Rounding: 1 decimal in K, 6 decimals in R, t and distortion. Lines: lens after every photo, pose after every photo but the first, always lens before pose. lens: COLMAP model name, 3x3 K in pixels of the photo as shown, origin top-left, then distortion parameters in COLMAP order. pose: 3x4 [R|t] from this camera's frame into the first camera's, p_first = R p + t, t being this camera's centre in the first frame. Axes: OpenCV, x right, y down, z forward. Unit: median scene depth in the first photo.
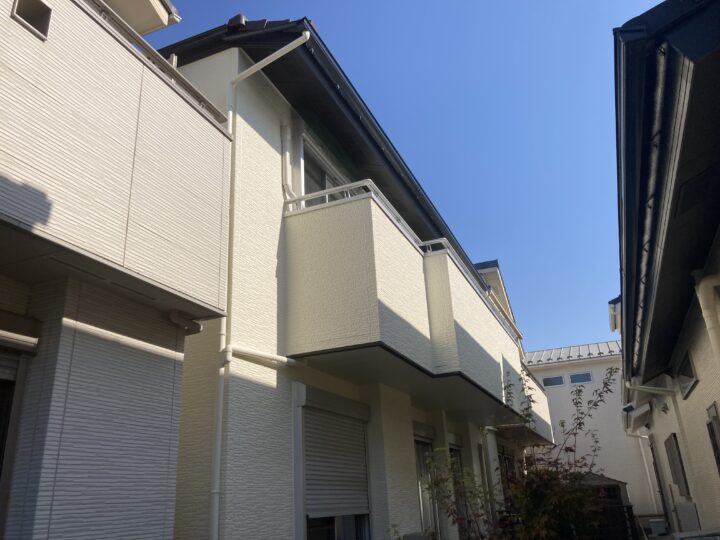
lens RADIAL K [[581.6, 0, 360.0], [0, 581.6, 270.0], [0, 0, 1]] dist [-0.041483, 0.000586]
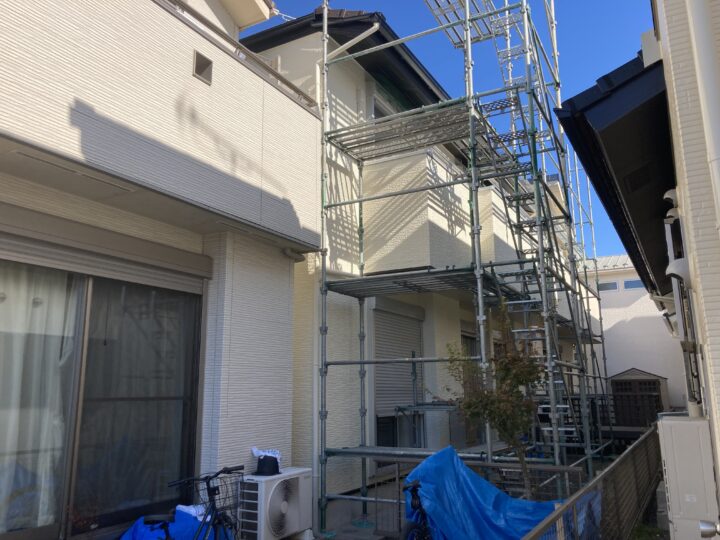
lens RADIAL K [[581.6, 0, 360.0], [0, 581.6, 270.0], [0, 0, 1]] dist [-0.041483, 0.000586]
pose [[0.992484, 0.019747, -0.120770, 0.033918], [0.001984, 0.984168, 0.177226, -0.100562], [0.122358, -0.176133, 0.976732, -0.333837]]
